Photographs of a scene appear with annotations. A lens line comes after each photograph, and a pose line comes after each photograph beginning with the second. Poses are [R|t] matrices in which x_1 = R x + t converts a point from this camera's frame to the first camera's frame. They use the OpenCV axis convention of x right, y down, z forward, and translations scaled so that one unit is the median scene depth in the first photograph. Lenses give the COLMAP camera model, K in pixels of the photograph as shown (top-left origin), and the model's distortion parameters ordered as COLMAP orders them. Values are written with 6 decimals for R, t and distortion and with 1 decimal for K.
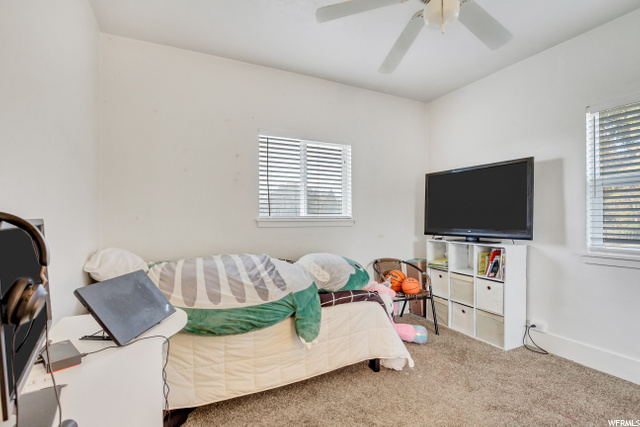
lens RADIAL K [[307.0, 0, 319.4], [0, 307.0, 219.1], [0, 0, 1]] dist [-0.003106, -0.000195]
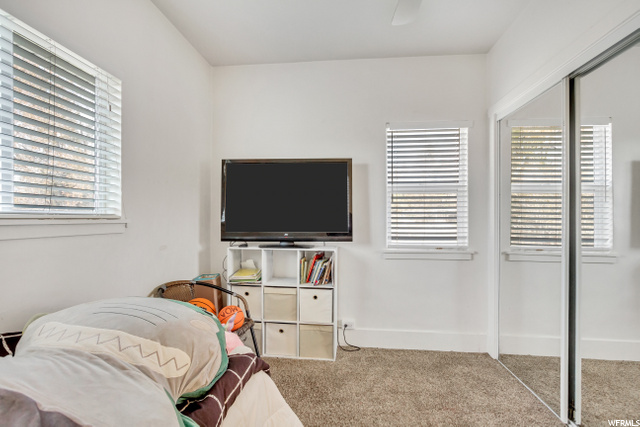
lens RADIAL K [[299.9, 0, 319.7], [0, 299.9, 221.2], [0, 0, 1]] dist [-0.016045, -0.000047]
pose [[0.530946, -0.001231, 0.847405, -0.189316], [-0.001986, 0.999994, 0.002697, 0.000013], [-0.847404, -0.003115, 0.530940, 0.555141]]
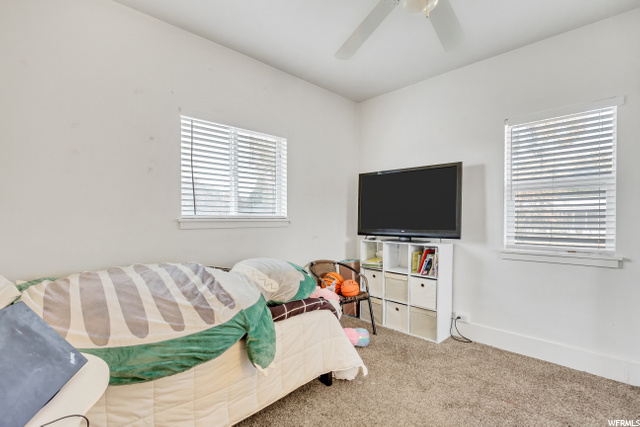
lens RADIAL K [[305.2, 0, 320.7], [0, 305.2, 223.3], [0, 0, 1]] dist [-0.005764, -0.000953]
pose [[0.950540, -0.001721, 0.310597, -0.105209], [-0.002498, 0.999910, 0.013187, 0.000125], [-0.310592, -0.013311, 0.950450, 0.129370]]
